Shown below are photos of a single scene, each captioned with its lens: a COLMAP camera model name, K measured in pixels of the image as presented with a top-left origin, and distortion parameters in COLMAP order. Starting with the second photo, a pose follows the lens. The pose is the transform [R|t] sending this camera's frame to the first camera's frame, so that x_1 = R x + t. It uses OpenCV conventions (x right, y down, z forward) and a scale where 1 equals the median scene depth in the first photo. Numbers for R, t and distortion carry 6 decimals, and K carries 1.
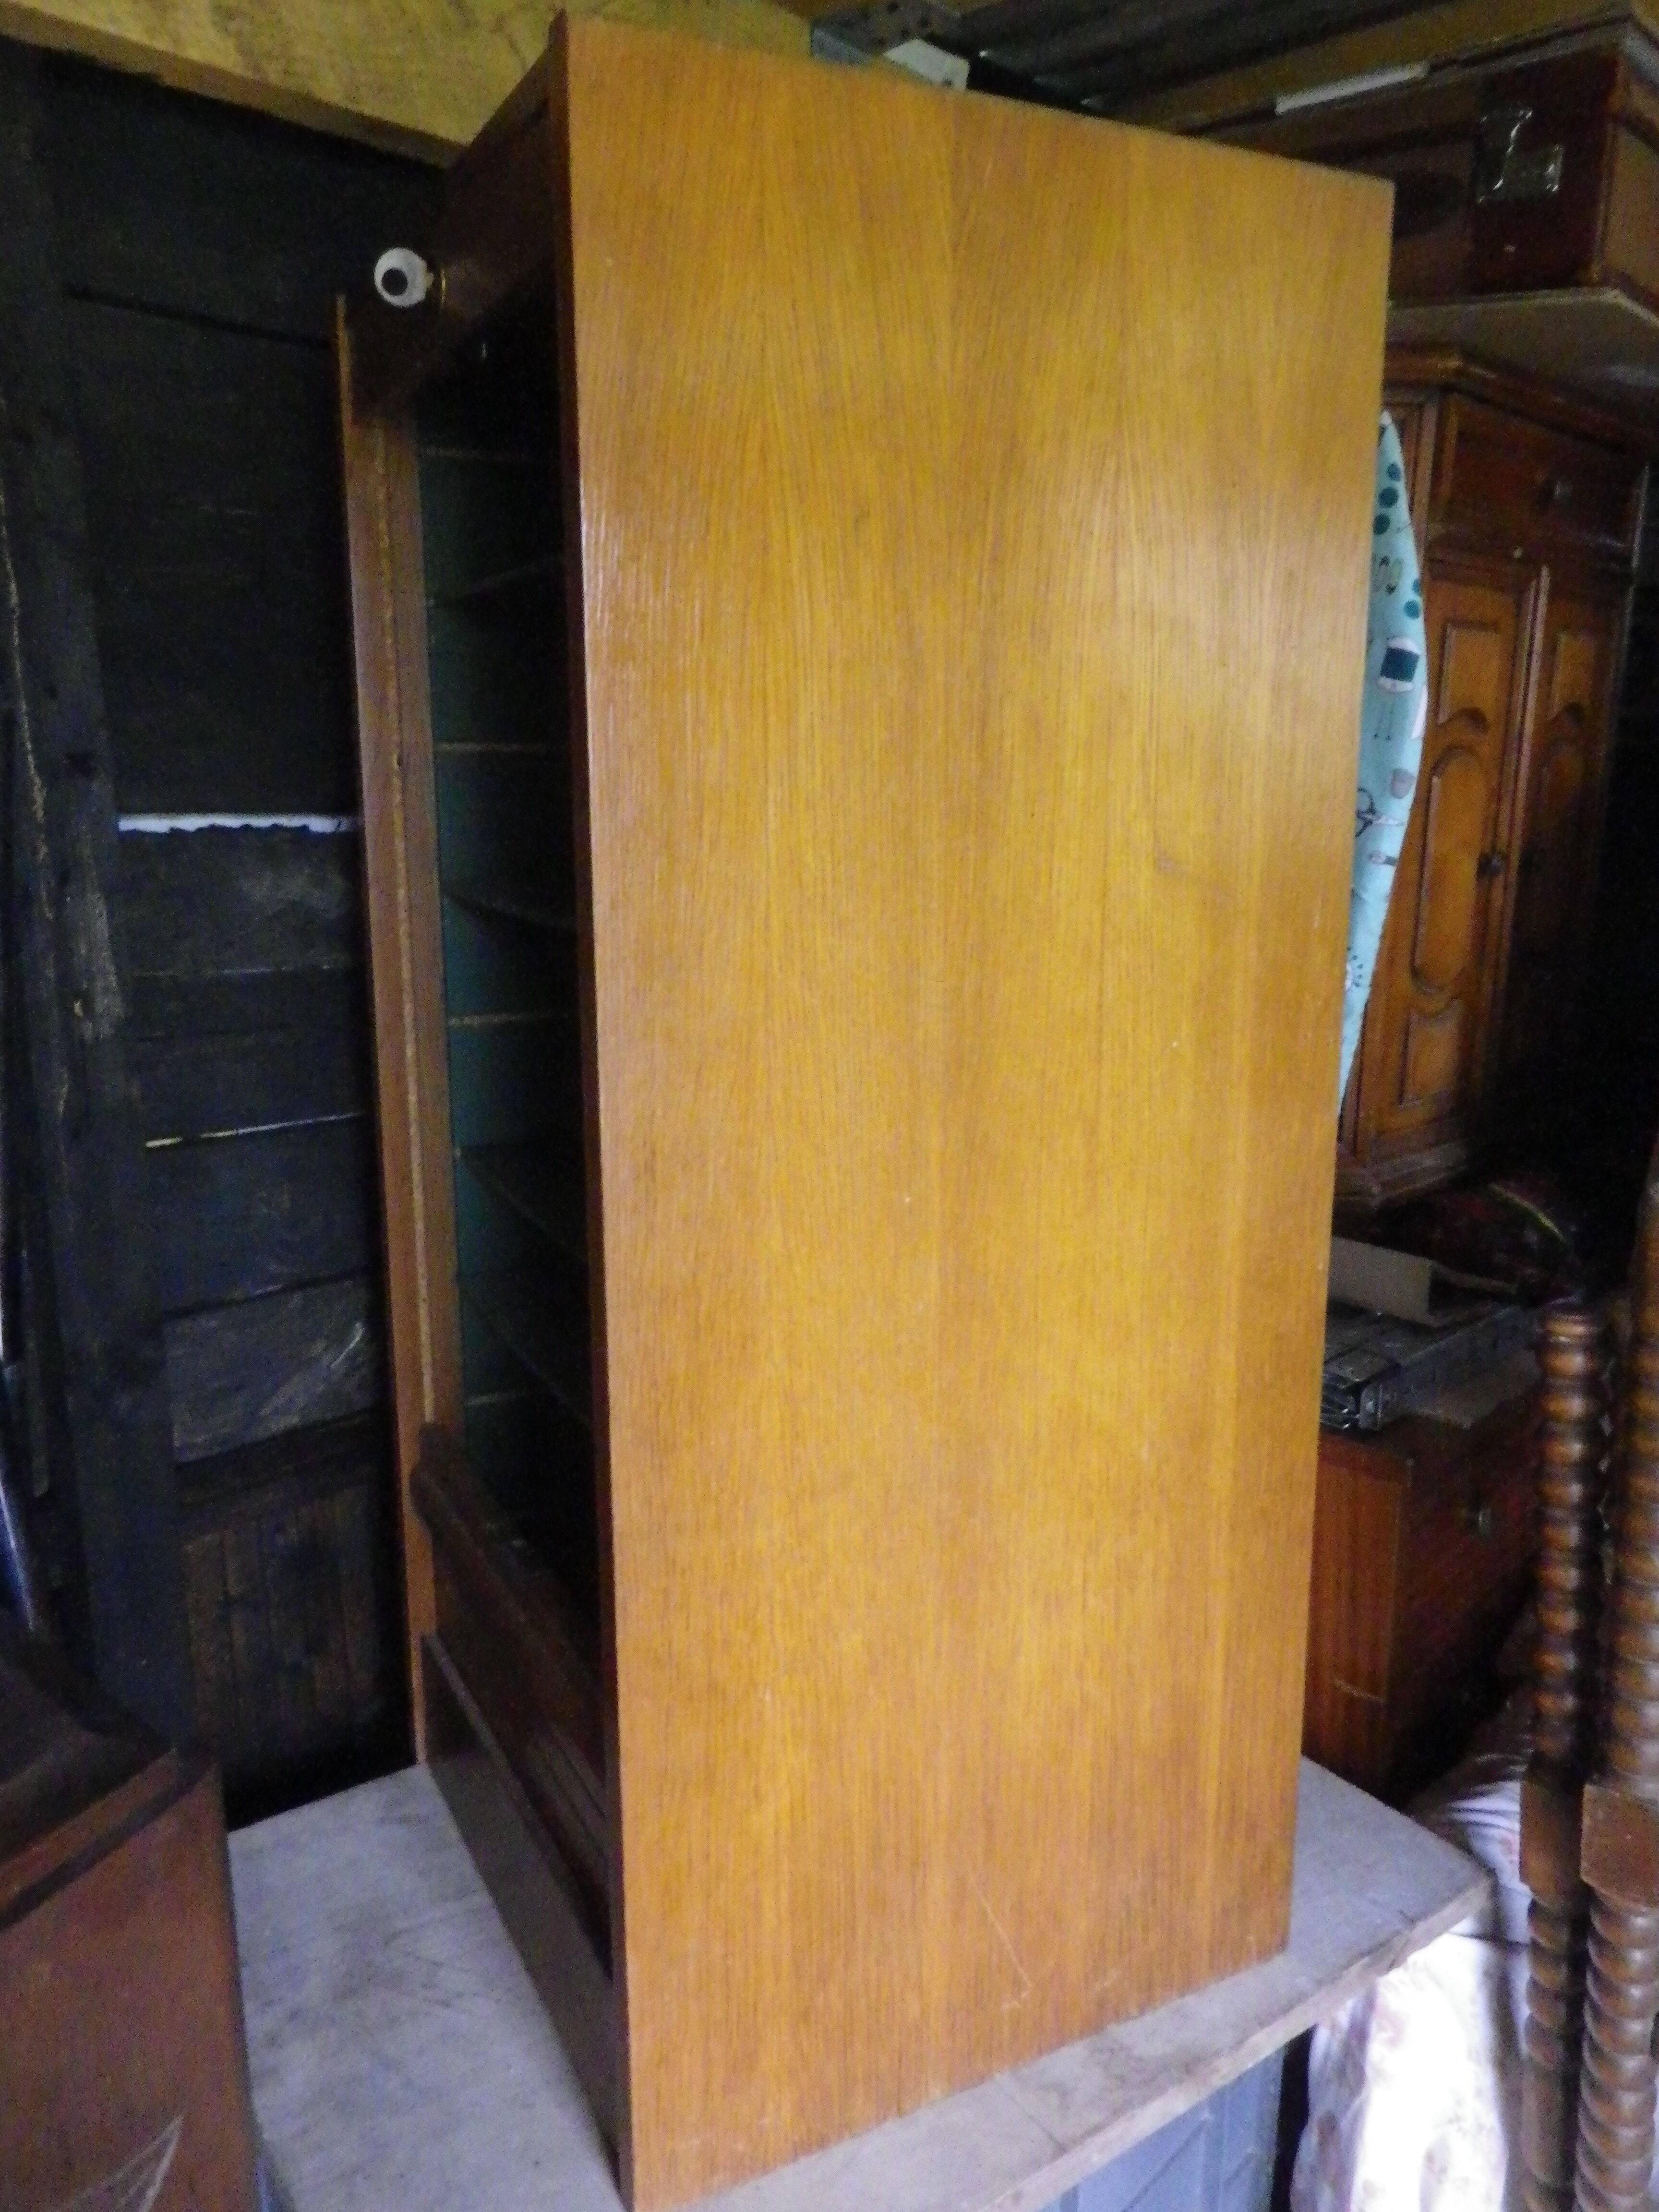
lens RADIAL K [[1630.9, 0, 829.5], [0, 1630.9, 1106.0], [0, 0, 1]] dist [0.002495, 0.002897]
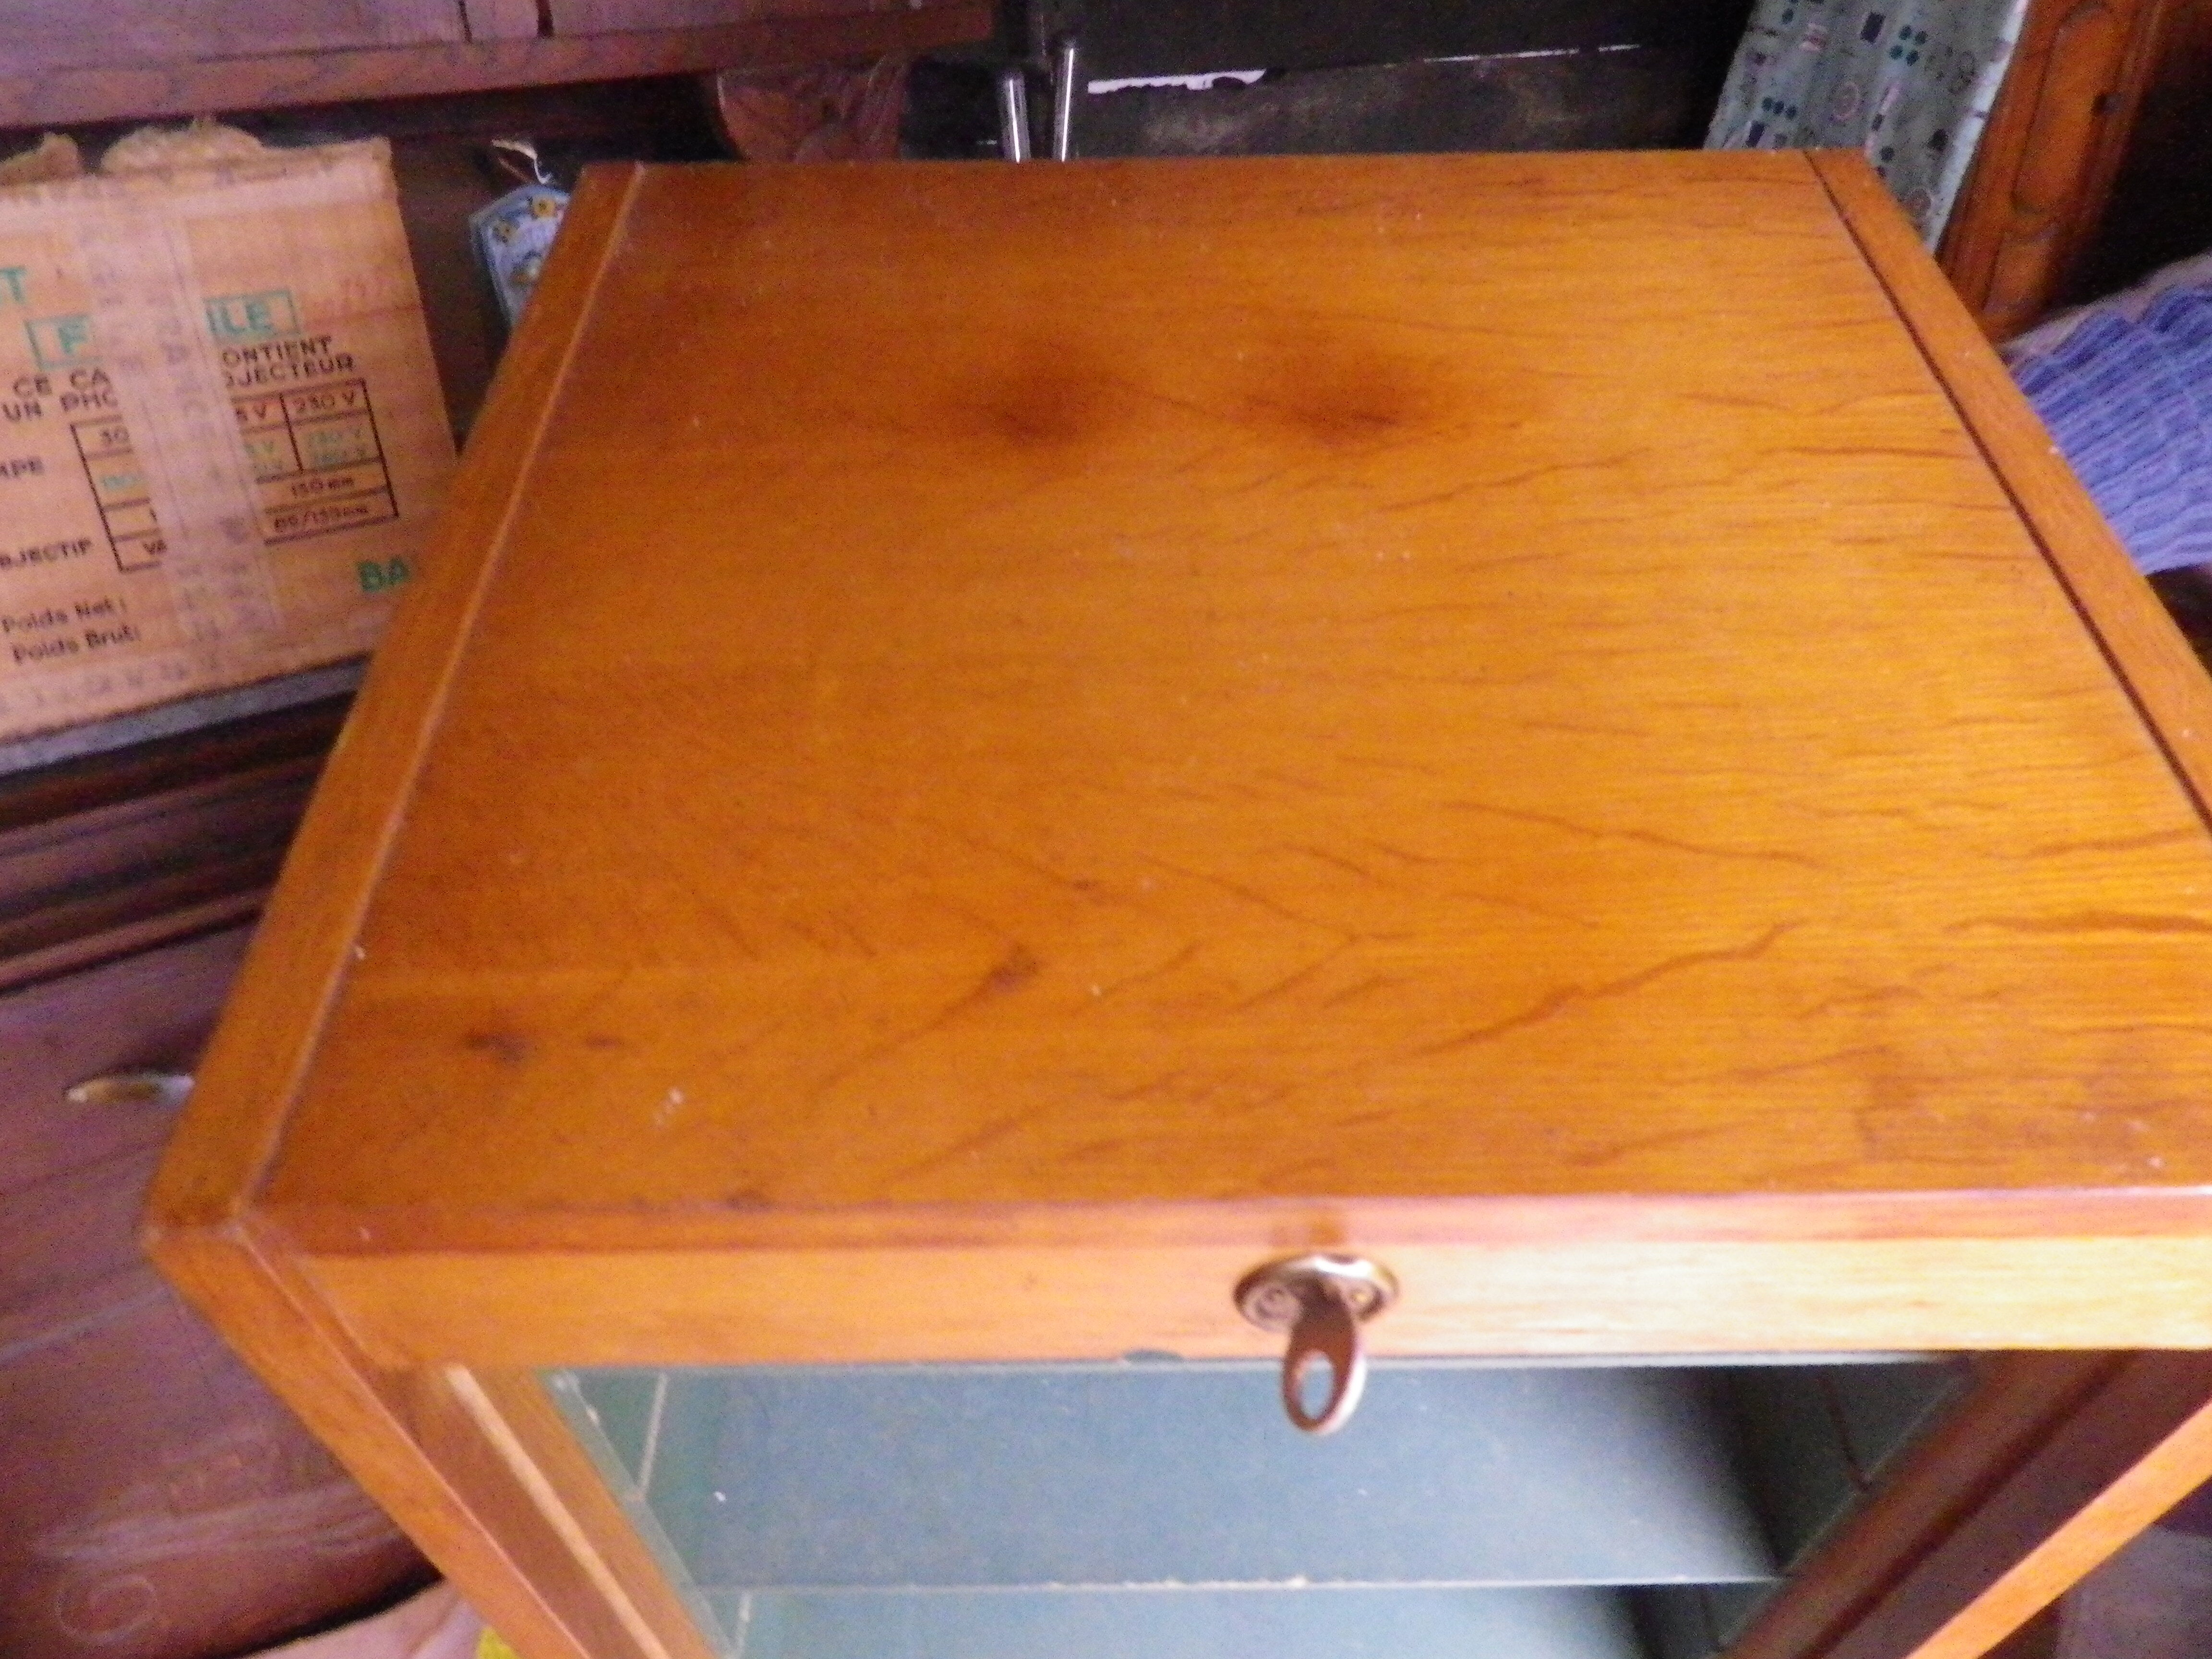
lens RADIAL K [[1630.9, 0, 1106.0], [0, 1630.9, 829.5], [0, 0, 1]] dist [0.002495, 0.002897]
pose [[0.974584, 0.104224, -0.198300, -0.025781], [-0.034685, 0.944711, 0.326064, -0.012788], [0.221320, -0.310899, 0.924316, -0.600351]]
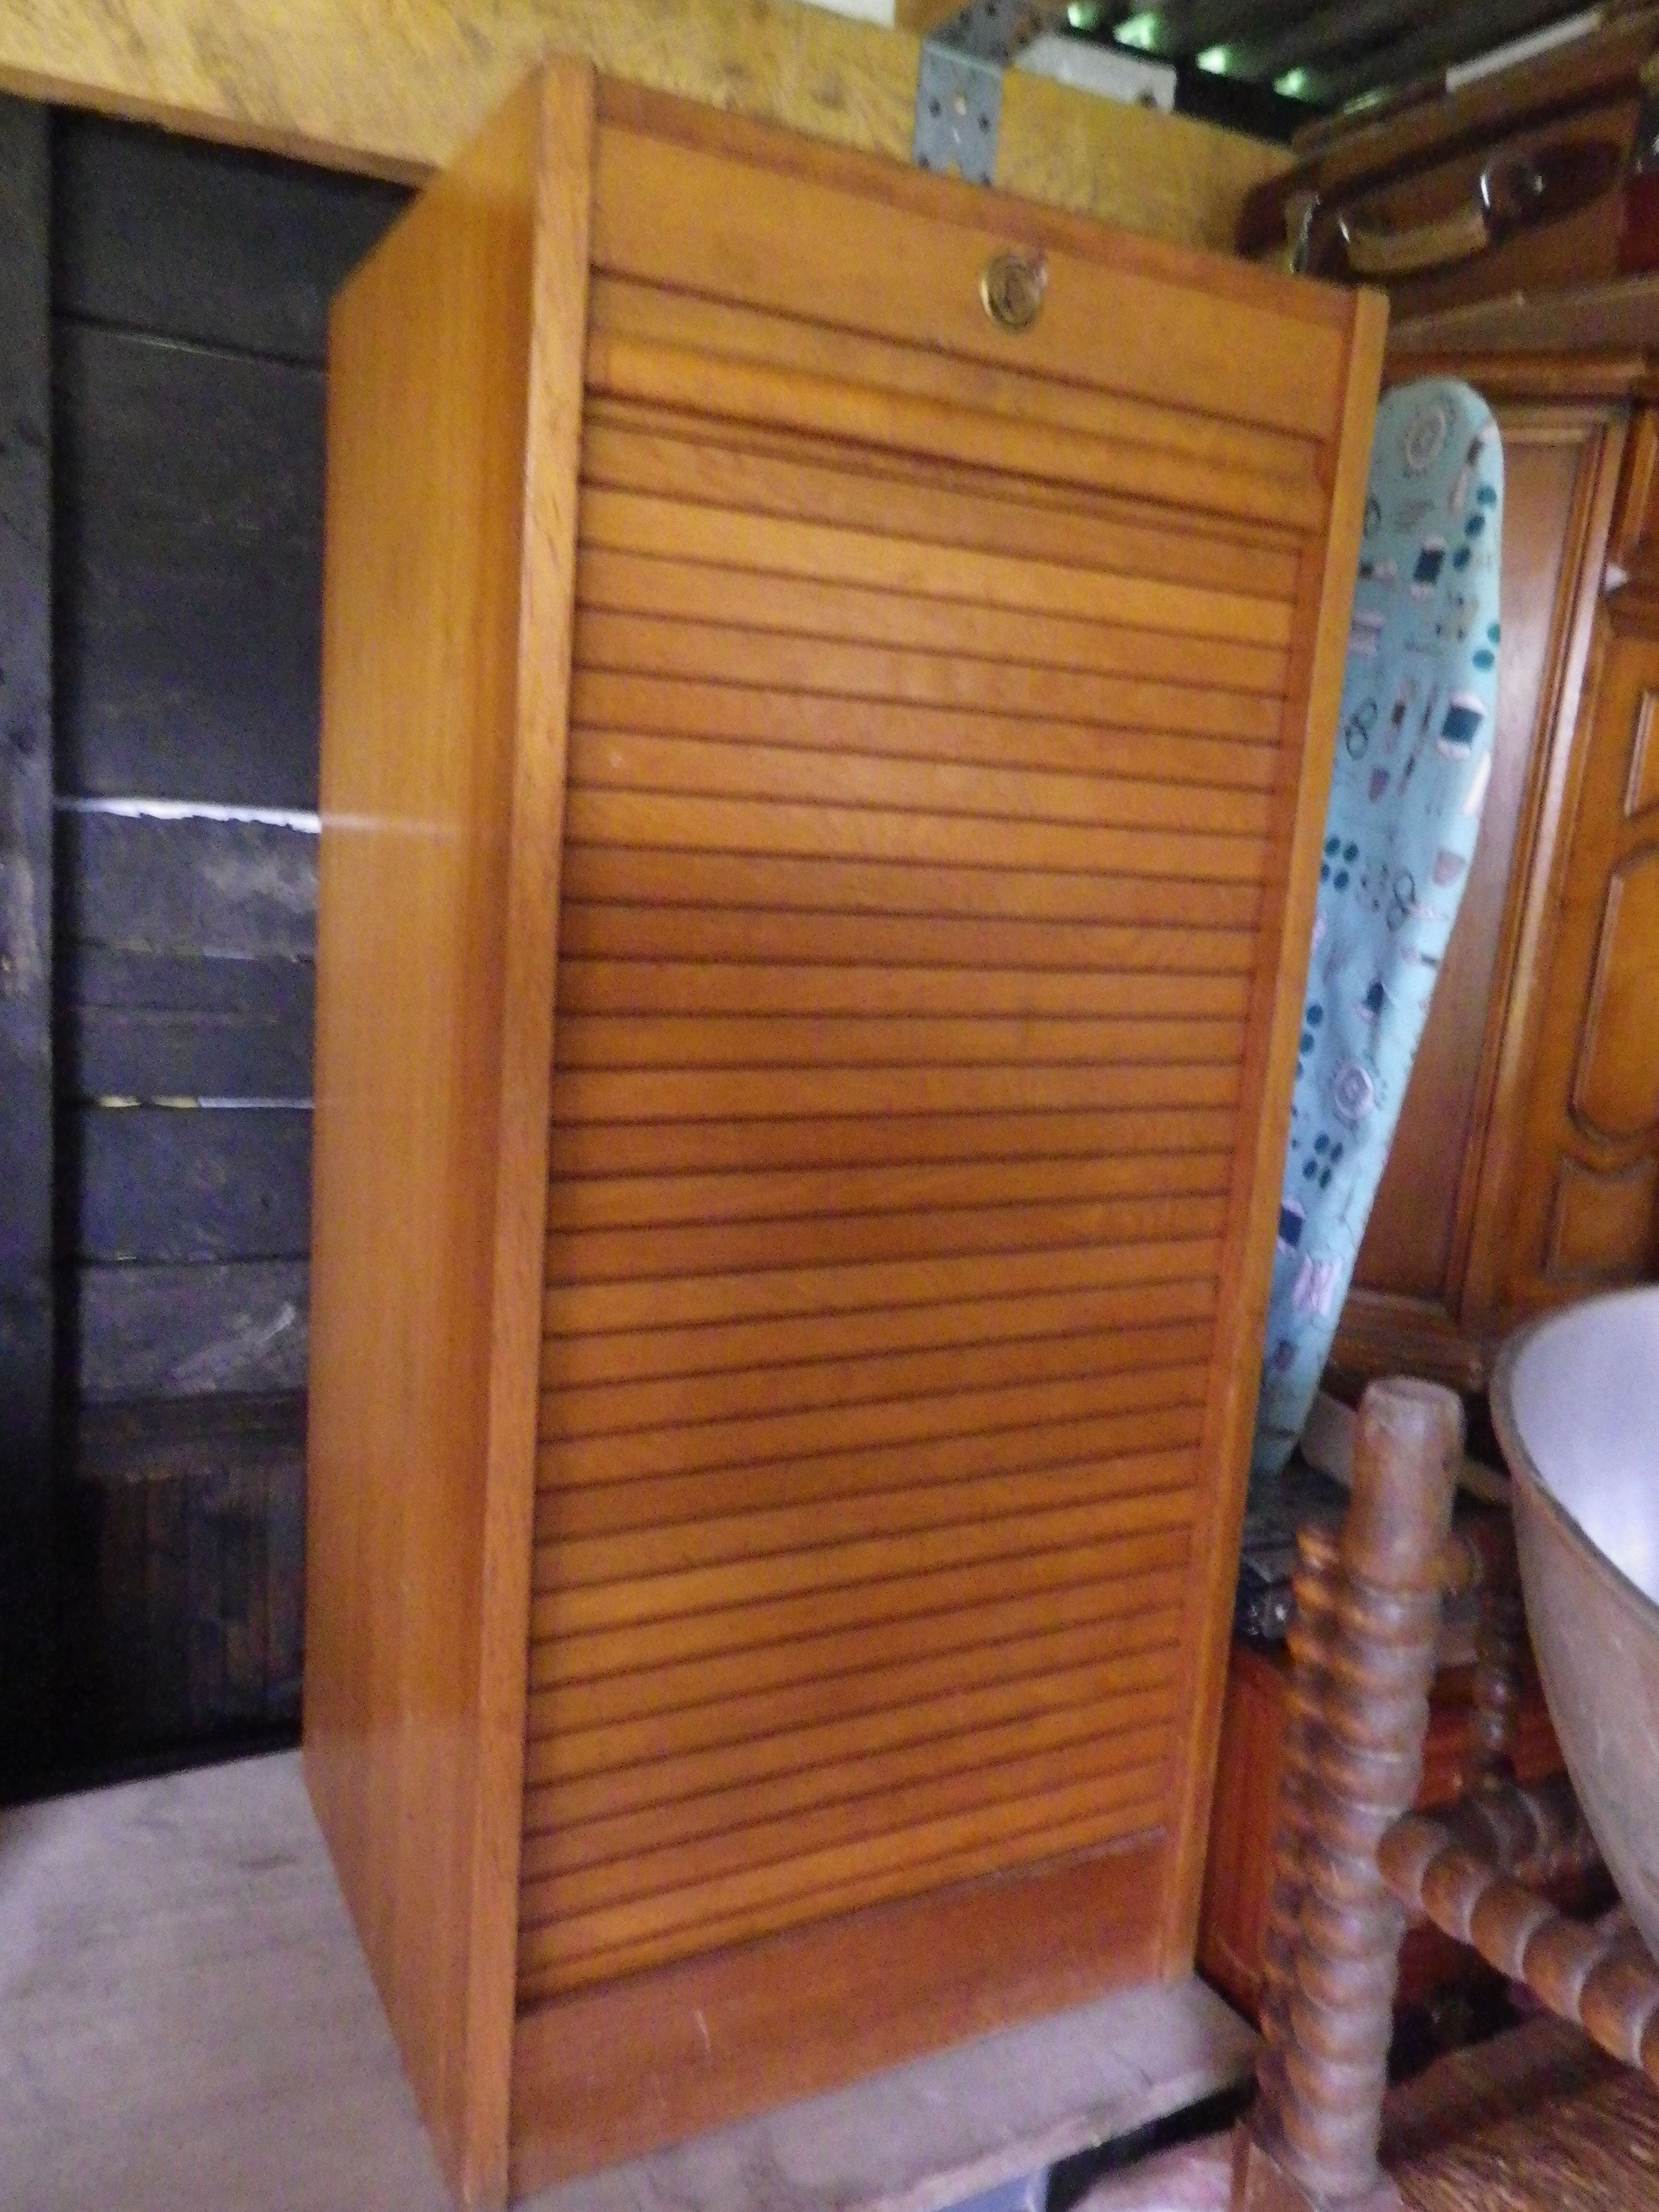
lens RADIAL K [[1634.2, 0, 824.0], [0, 1634.2, 1112.1], [0, 0, 1]] dist [0.004406, -0.004298]
pose [[0.931919, 0.128161, -0.339267, 0.379495], [-0.142975, 0.989545, -0.018925, -0.017507], [0.333295, 0.066143, 0.940500, 0.139350]]
